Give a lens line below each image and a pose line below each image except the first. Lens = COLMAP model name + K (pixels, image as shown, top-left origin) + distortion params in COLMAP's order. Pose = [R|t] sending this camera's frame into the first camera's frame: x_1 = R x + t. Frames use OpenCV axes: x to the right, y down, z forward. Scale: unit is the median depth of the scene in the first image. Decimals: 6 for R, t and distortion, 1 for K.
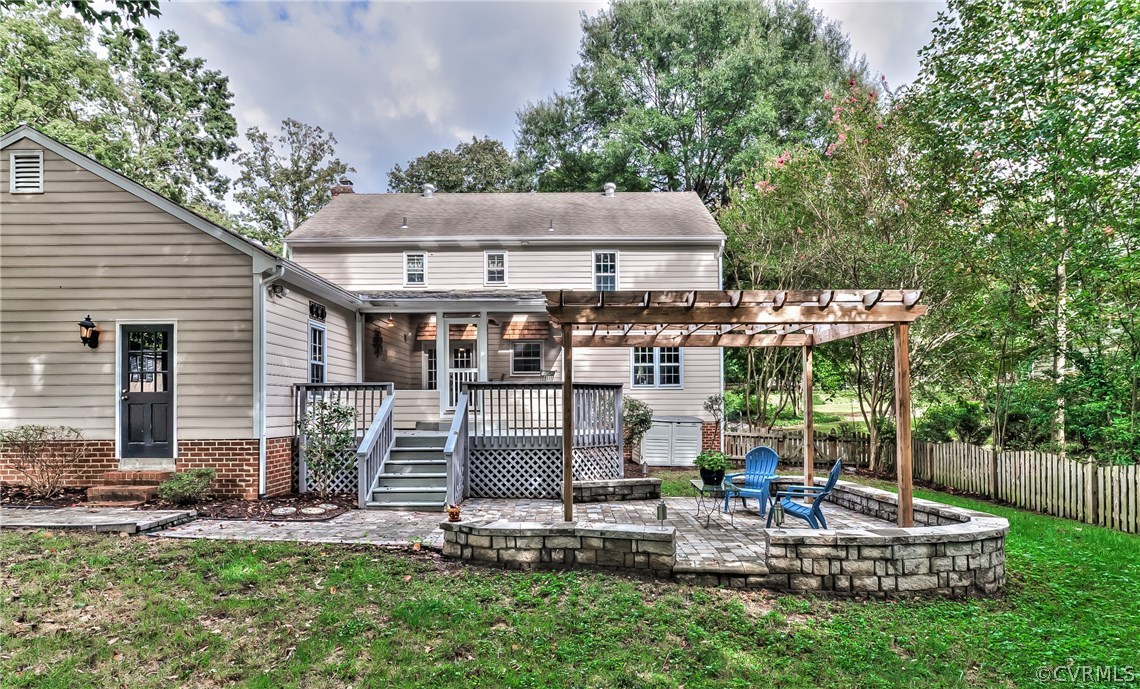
lens RADIAL K [[604.9, 0, 569.2], [0, 604.9, 395.6], [0, 0, 1]] dist [-0.002965, -0.000159]
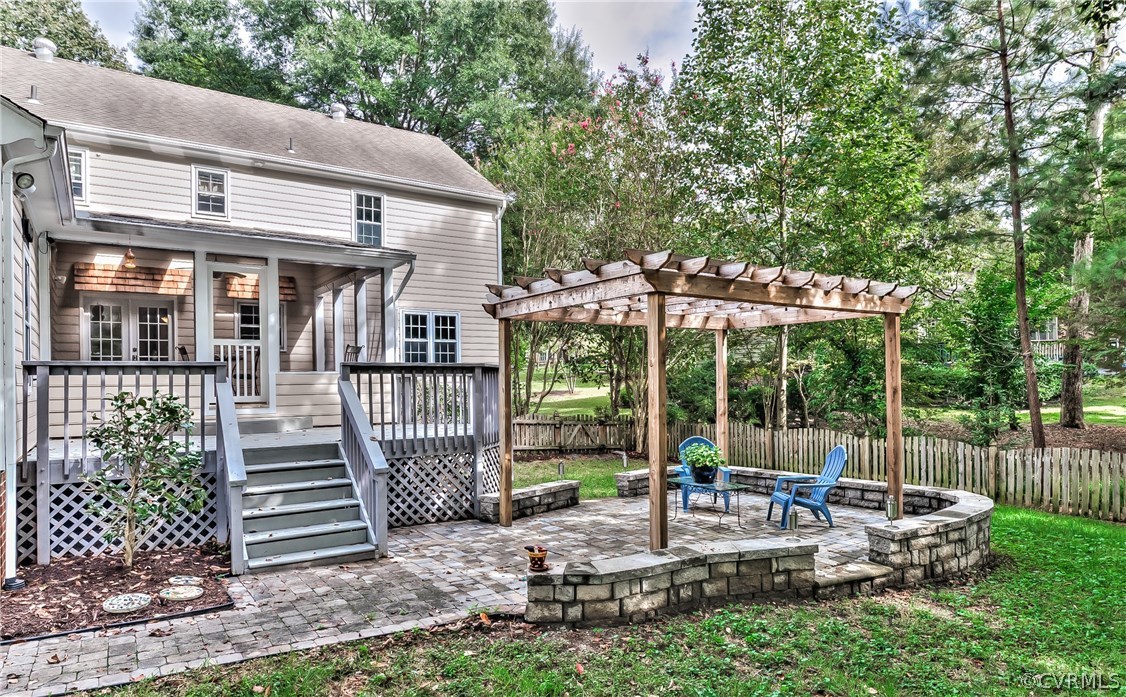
lens RADIAL K [[680.4, 0, 563.7], [0, 680.4, 381.4], [0, 0, 1]] dist [0.000369, 0.000225]
pose [[0.822152, -0.003544, 0.569258, -0.451950], [-0.002473, 0.999949, 0.009797, -0.010488], [-0.569263, -0.009462, 0.822101, 0.262793]]
